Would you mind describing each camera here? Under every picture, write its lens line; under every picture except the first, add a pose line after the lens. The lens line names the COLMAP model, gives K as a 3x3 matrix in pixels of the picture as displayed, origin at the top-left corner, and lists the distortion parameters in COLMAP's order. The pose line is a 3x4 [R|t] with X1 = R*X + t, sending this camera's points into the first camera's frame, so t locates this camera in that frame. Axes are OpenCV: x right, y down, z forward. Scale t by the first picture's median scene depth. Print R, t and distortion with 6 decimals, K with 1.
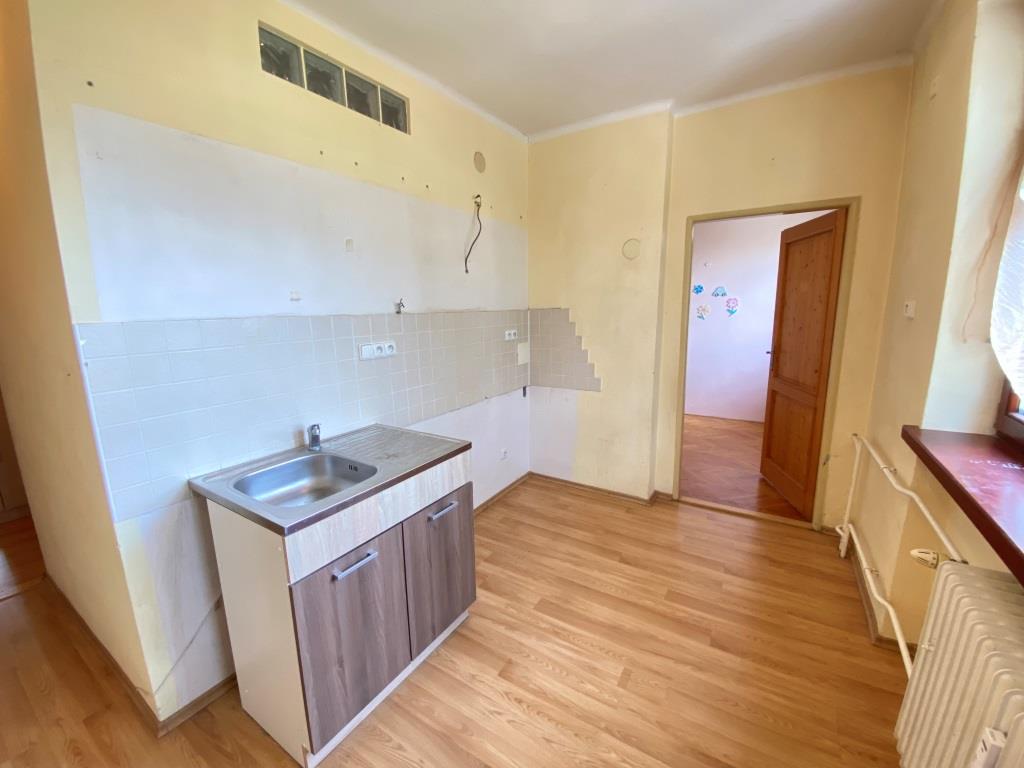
lens RADIAL K [[412.6, 0, 512.0], [0, 412.6, 384.0], [0, 0, 1]] dist [0.033029, -0.027761]
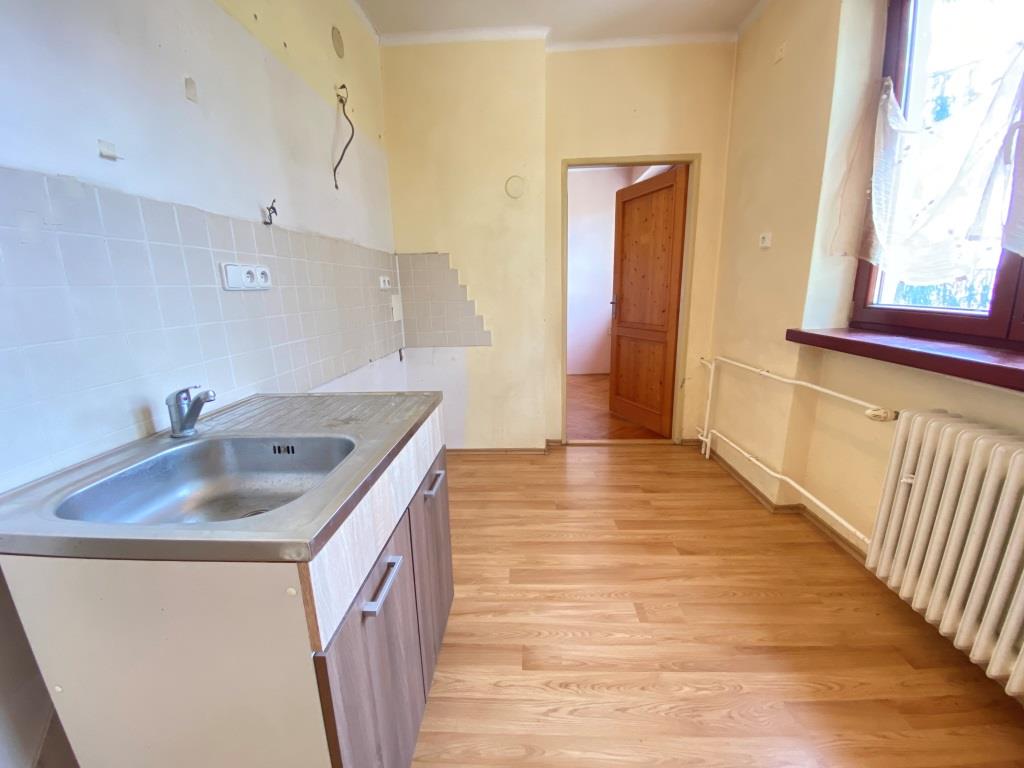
lens RADIAL K [[410.8, 0, 509.7], [0, 410.8, 383.8], [0, 0, 1]] dist [0.046102, -0.039521]
pose [[0.869599, -0.113987, 0.480422, -0.322082], [0.099011, 0.993481, 0.056502, 0.090489], [-0.483730, -0.001567, 0.875216, 0.267458]]
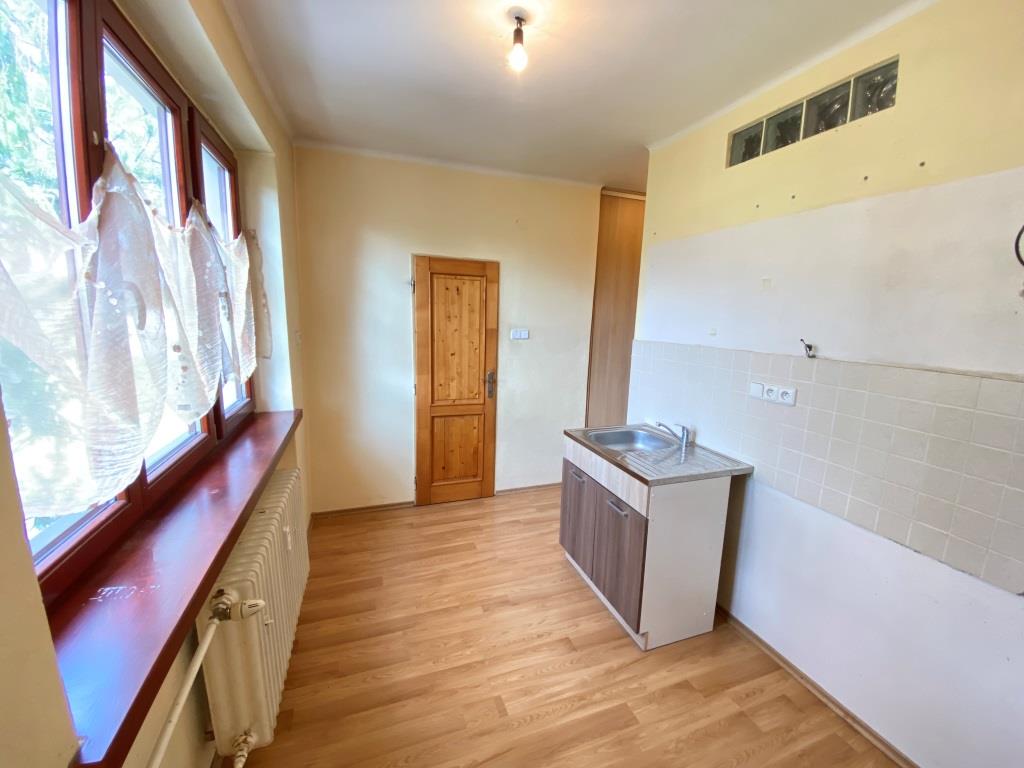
lens RADIAL K [[418.3, 0, 512.0], [0, 418.3, 384.0], [0, 0, 1]] dist [0.000155, 0.000044]
pose [[-0.607611, 0.136522, -0.782413, 0.803654], [-0.161198, 0.943415, 0.289799, -0.296819], [0.777704, 0.302208, -0.551223, 1.136310]]
